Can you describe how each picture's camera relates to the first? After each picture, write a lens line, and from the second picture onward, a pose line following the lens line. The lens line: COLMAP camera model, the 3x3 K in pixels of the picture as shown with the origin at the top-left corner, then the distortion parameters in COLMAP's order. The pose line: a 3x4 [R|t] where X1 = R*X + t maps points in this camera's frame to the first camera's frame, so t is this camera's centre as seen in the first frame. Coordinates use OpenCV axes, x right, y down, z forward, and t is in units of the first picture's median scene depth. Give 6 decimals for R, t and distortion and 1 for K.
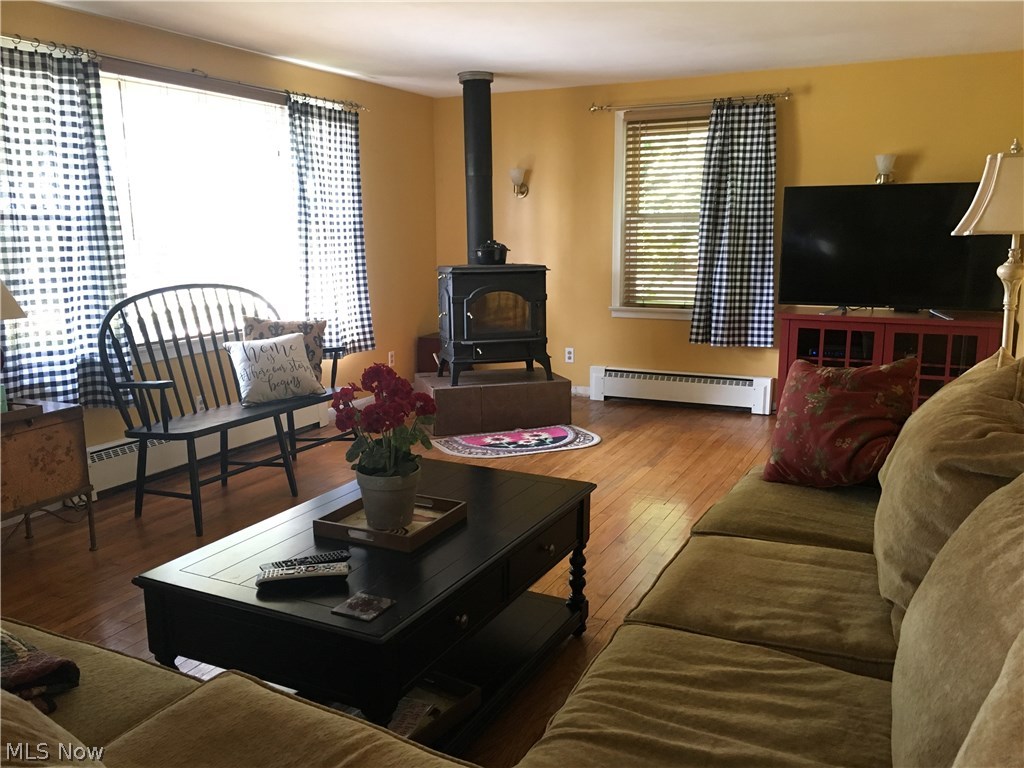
lens RADIAL K [[874.5, 0, 512.5], [0, 874.5, 380.9], [0, 0, 1]] dist [0.087288, -0.119793]
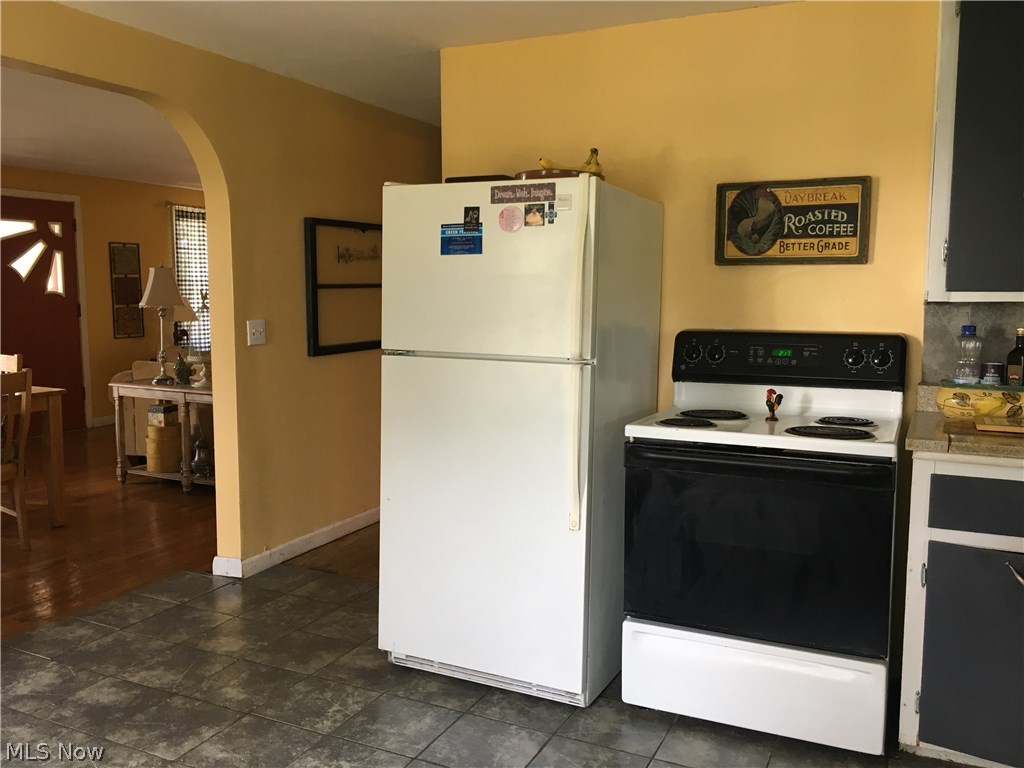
lens RADIAL K [[874.5, 0, 512.5], [0, 874.5, 380.9], [0, 0, 1]] dist [0.087288, -0.119793]
pose [[0.999851, 0.005757, 0.016284, 0.202550], [-0.004691, 0.997891, -0.064743, 0.175580], [-0.016622, 0.064657, 0.997769, -1.023113]]
